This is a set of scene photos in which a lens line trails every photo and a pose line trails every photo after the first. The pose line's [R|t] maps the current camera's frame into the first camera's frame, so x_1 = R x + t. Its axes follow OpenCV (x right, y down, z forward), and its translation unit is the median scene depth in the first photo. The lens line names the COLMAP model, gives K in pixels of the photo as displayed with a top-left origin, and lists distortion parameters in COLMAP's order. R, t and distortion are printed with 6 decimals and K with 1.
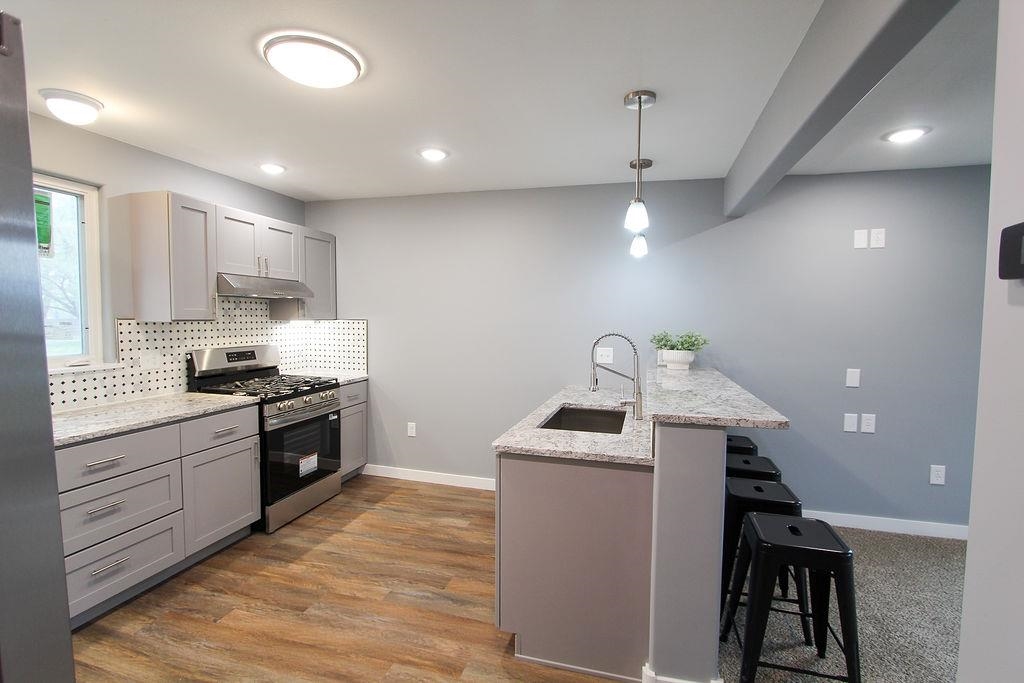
lens RADIAL K [[473.6, 0, 509.6], [0, 473.6, 347.2], [0, 0, 1]] dist [-0.014298, 0.001856]
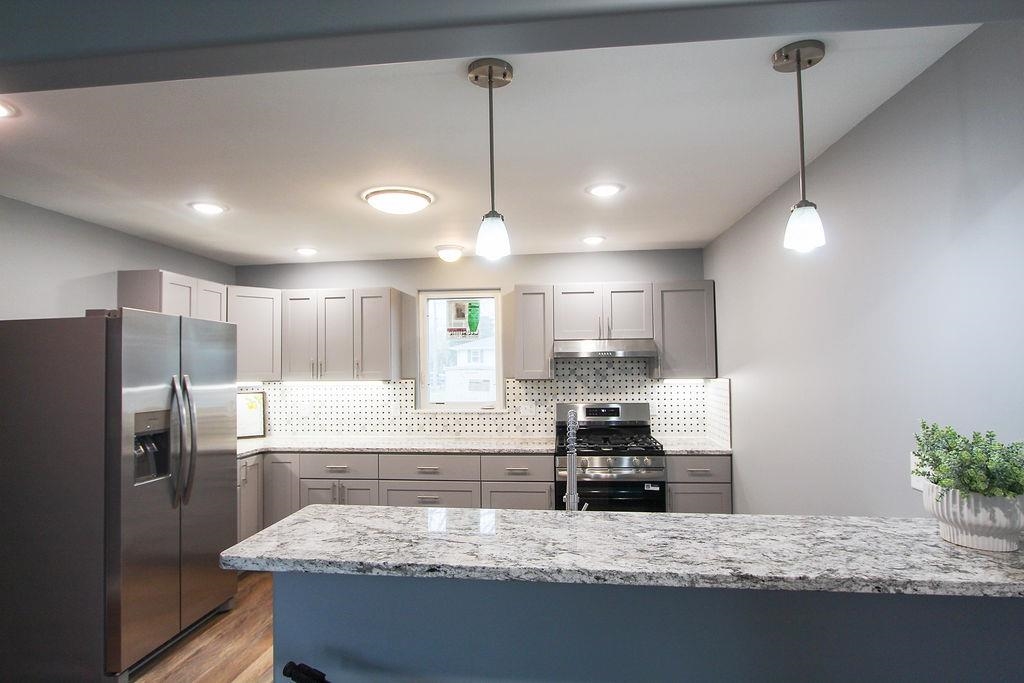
lens RADIAL K [[539.5, 0, 509.3], [0, 539.5, 346.7], [0, 0, 1]] dist [-0.032799, 0.000477]
pose [[0.184903, -0.045186, -0.981718, 0.733267], [-0.052218, 0.997080, -0.055728, -0.060288], [0.981369, 0.061568, 0.182003, 0.658178]]
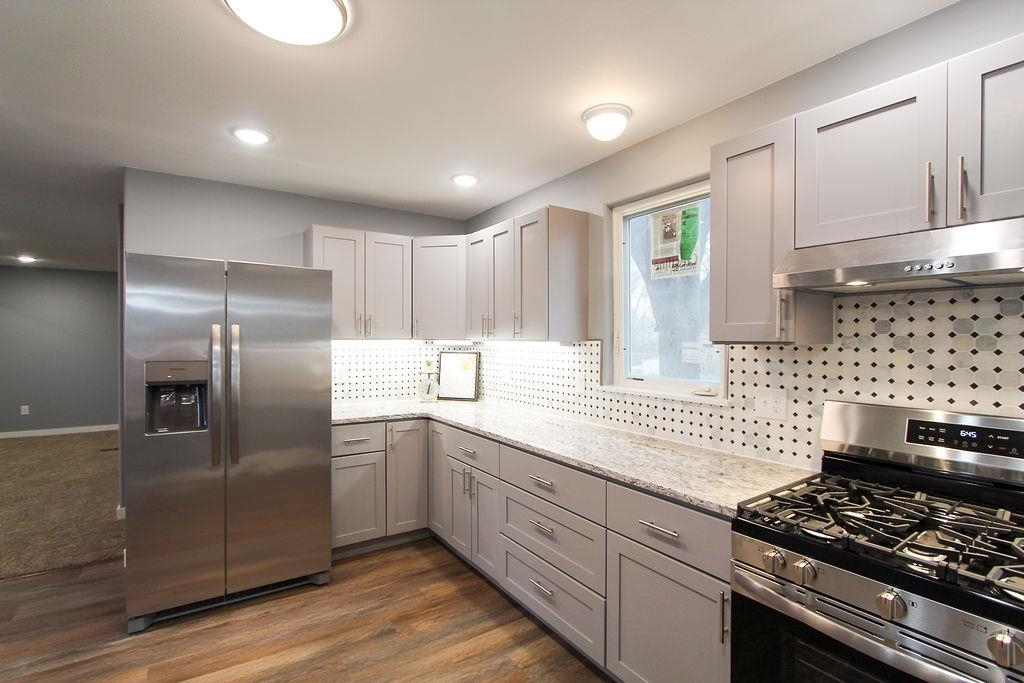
lens RADIAL K [[473.6, 0, 509.6], [0, 473.6, 347.2], [0, 0, 1]] dist [-0.014298, 0.001856]
pose [[-0.643192, 0.001850, -0.765703, -0.034782], [-0.059266, 0.996877, 0.052193, -0.063548], [0.763408, 0.078950, -0.641074, 1.134930]]
